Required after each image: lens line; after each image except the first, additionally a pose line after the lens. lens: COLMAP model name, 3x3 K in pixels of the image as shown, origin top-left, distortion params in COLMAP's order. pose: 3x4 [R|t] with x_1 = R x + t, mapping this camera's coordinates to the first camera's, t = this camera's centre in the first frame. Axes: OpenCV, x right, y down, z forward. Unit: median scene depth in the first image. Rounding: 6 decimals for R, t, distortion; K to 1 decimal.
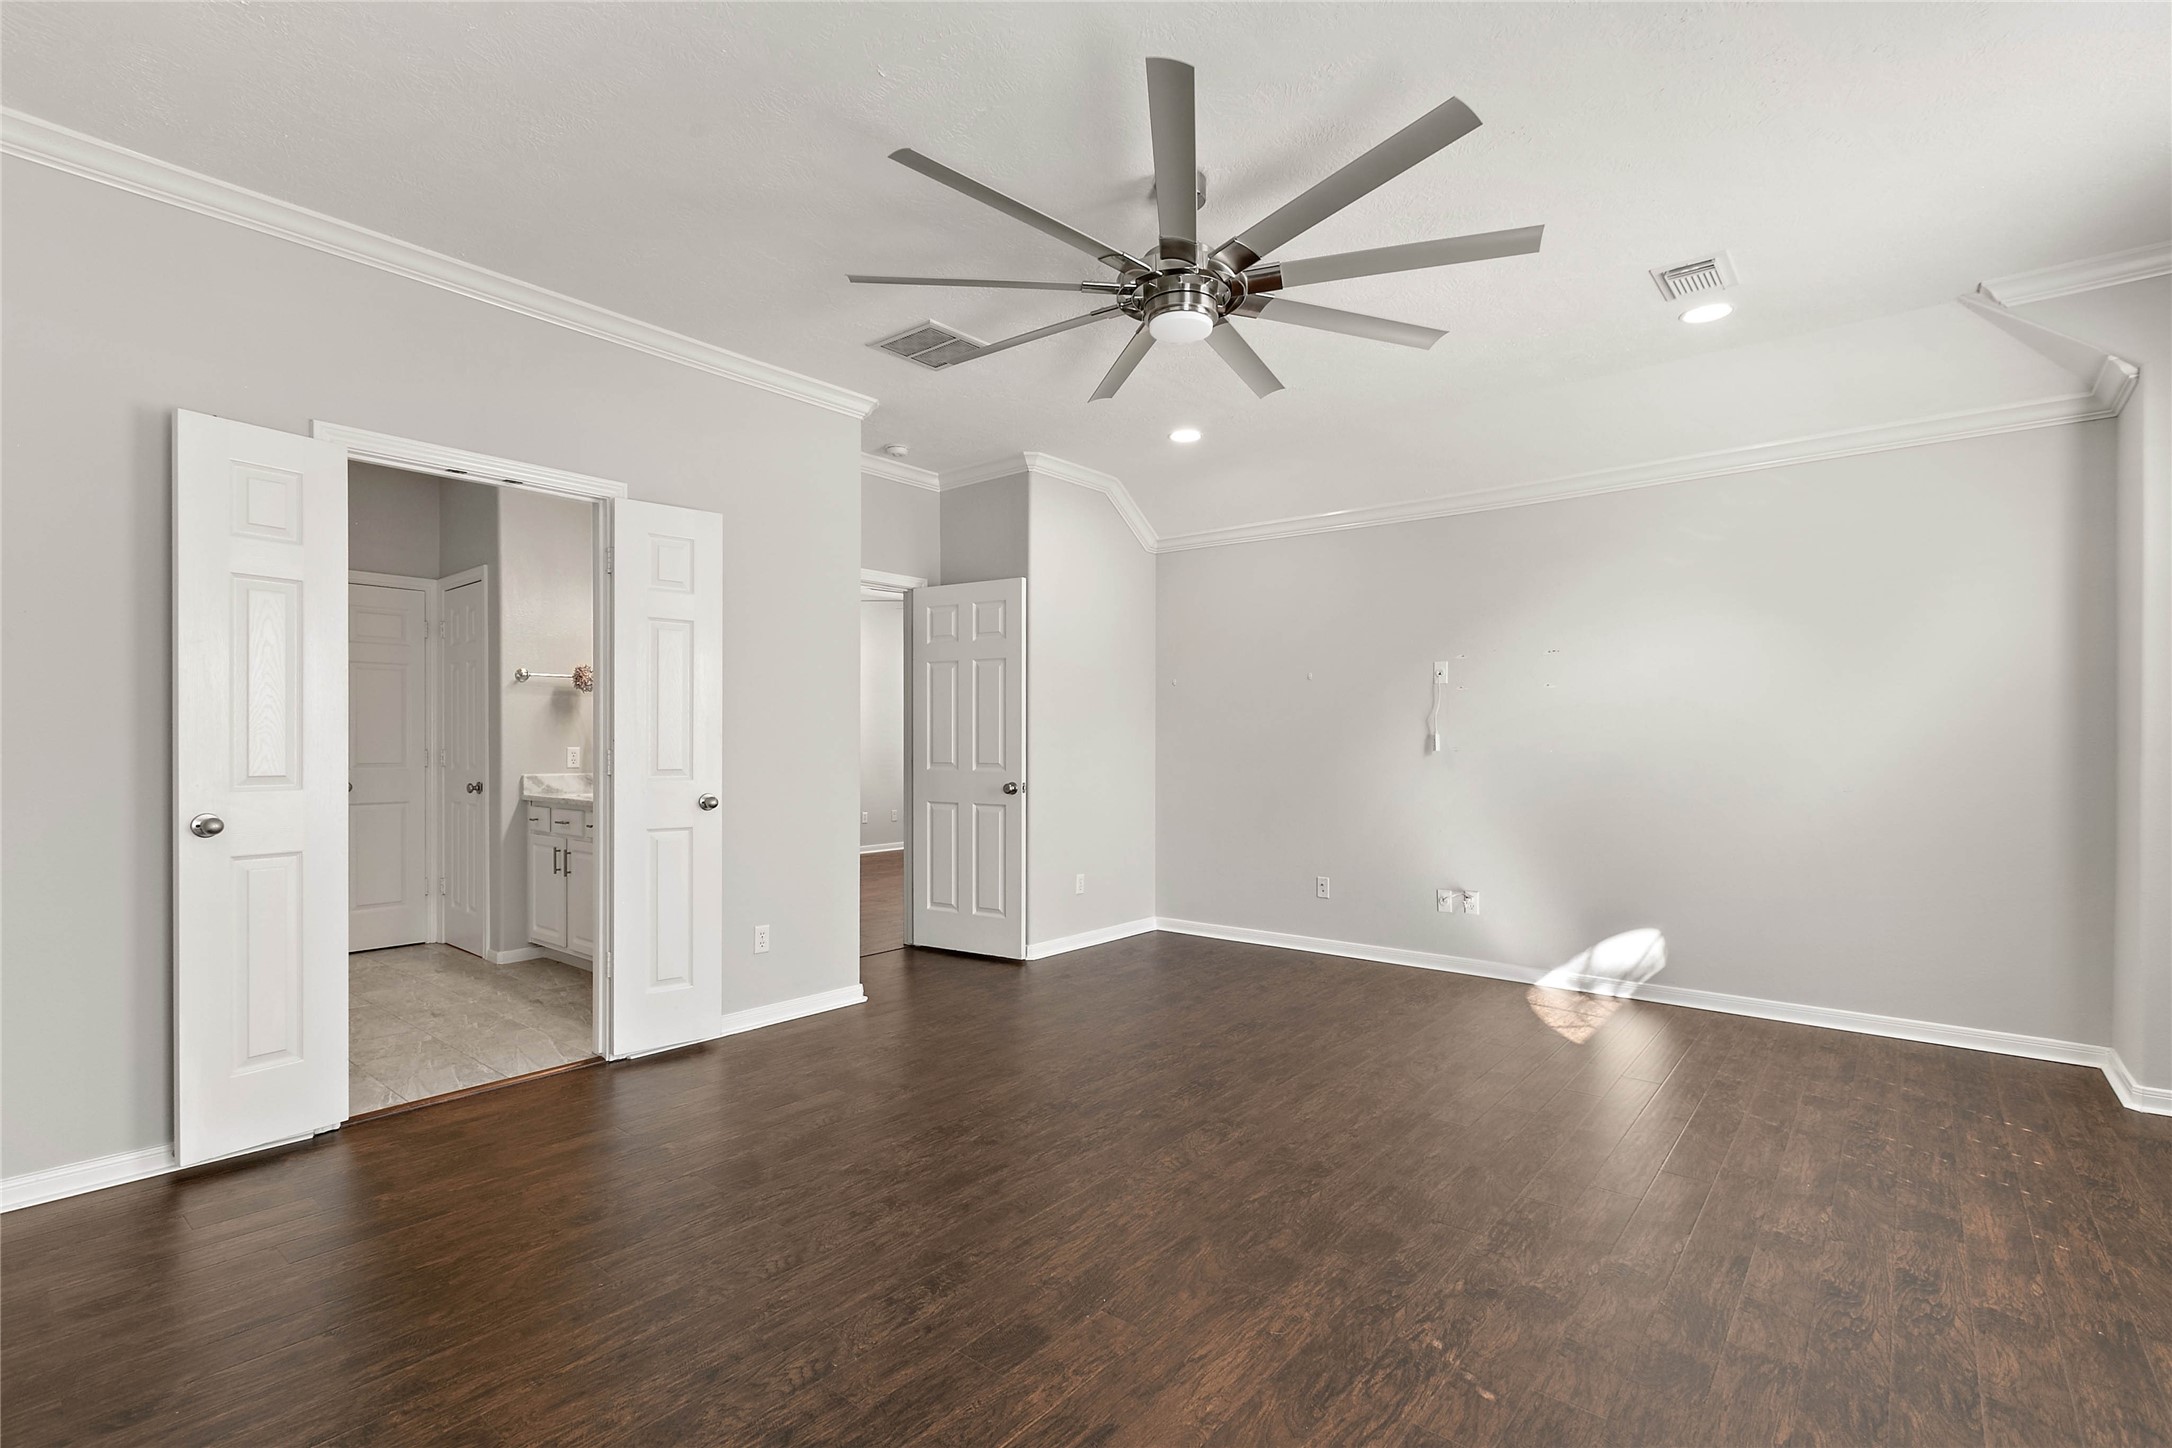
lens RADIAL K [[972.1, 0, 1088.2], [0, 972.1, 712.7], [0, 0, 1]] dist [0.000188, -0.000459]
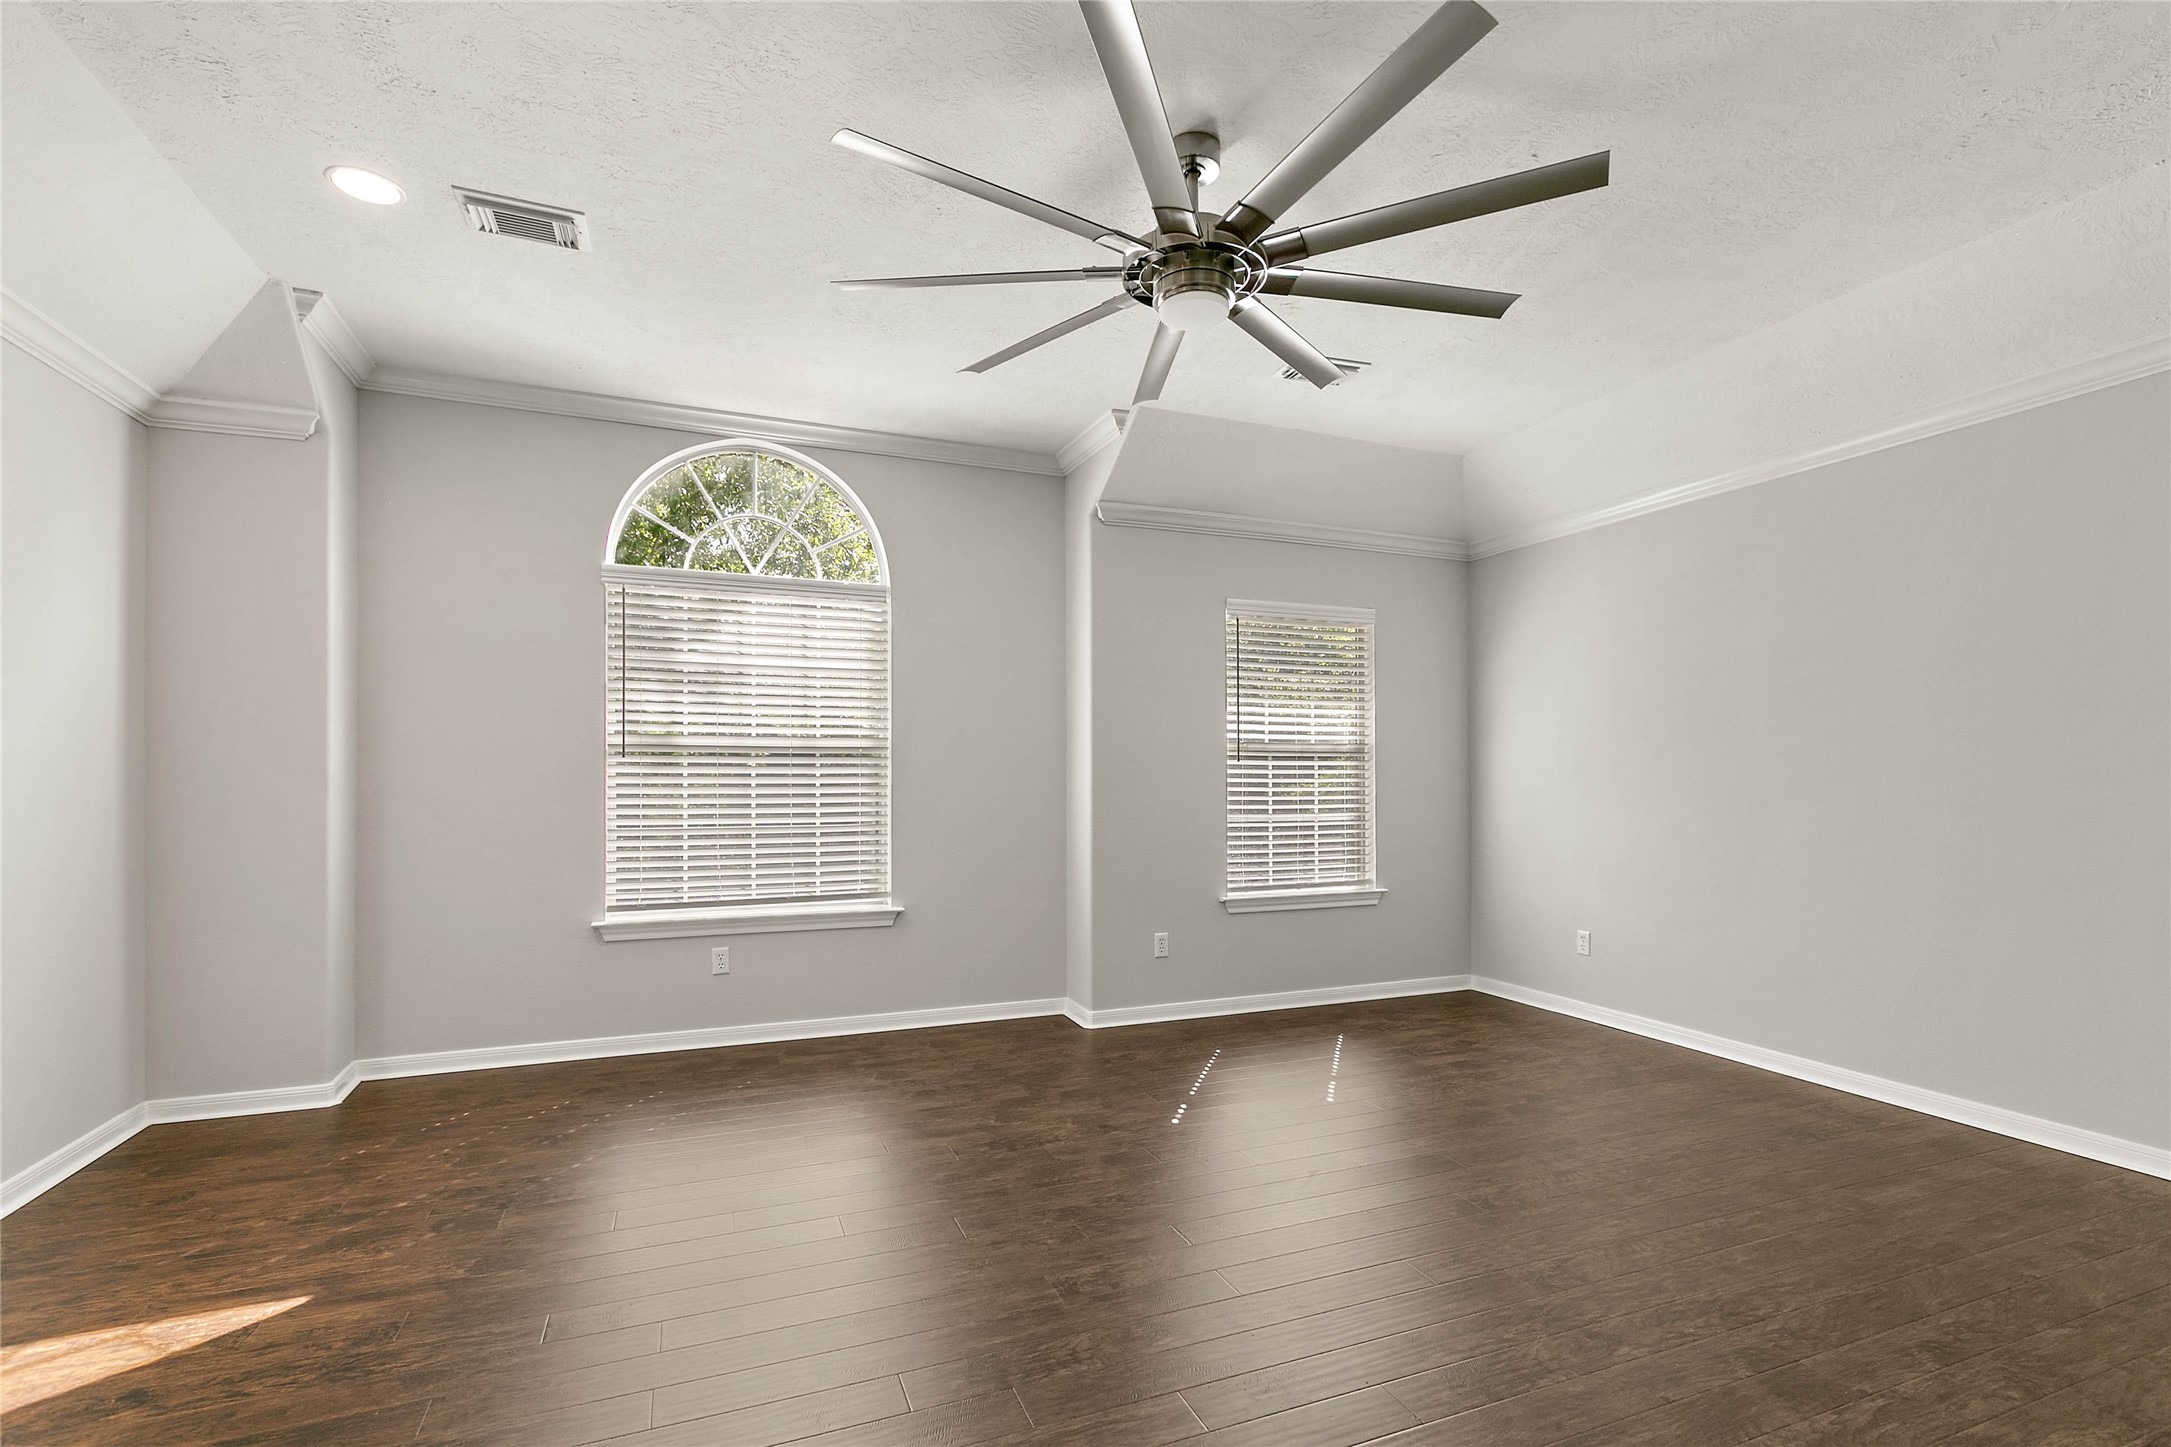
lens RADIAL K [[971.7, 0, 1087.7], [0, 971.7, 712.2], [0, 0, 1]] dist [0.000188, -0.000459]
pose [[-0.869464, 0.031061, 0.493018, -0.299134], [-0.015472, 0.995819, -0.090025, 0.063969], [-0.493754, -0.085901, -0.865349, 2.052437]]
